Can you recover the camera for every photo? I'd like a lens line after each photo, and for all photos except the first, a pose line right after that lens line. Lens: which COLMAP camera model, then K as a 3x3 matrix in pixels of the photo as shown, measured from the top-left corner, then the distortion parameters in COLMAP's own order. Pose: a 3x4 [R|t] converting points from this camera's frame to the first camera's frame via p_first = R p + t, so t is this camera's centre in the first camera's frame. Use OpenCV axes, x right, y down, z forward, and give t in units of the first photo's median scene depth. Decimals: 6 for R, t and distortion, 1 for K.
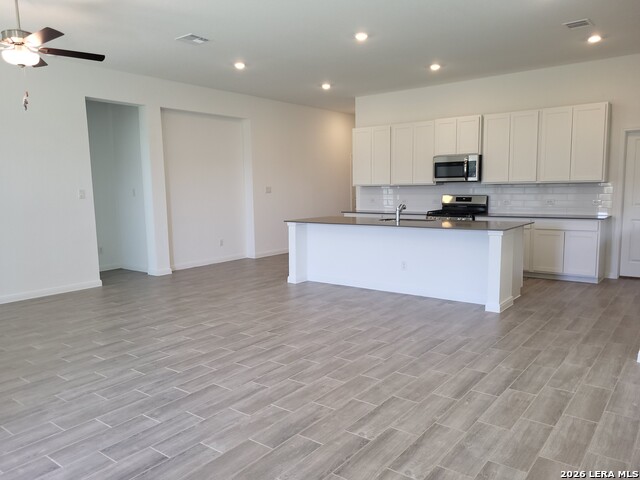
lens RADIAL K [[483.5, 0, 319.5], [0, 483.5, 240.8], [0, 0, 1]] dist [0.026743, -0.008098]
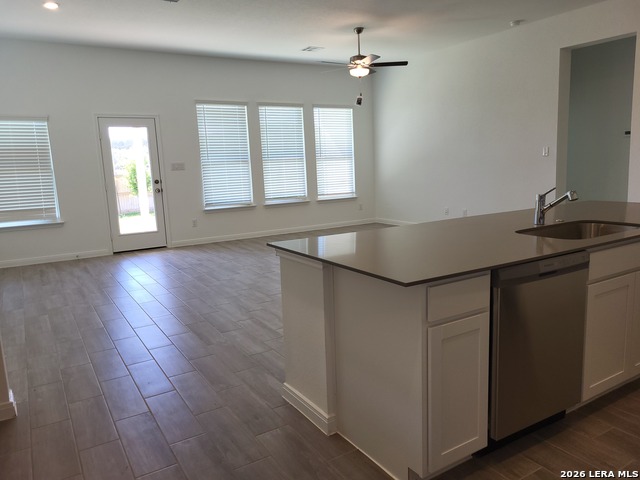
lens RADIAL K [[483.5, 0, 320.7], [0, 483.5, 237.6], [0, 0, 1]] dist [0.026743, -0.008098]
pose [[-0.348871, 0.168276, -0.921939, 0.820541], [-0.062455, 0.977386, 0.202030, -0.131540], [0.935087, 0.128063, -0.330472, 1.196795]]
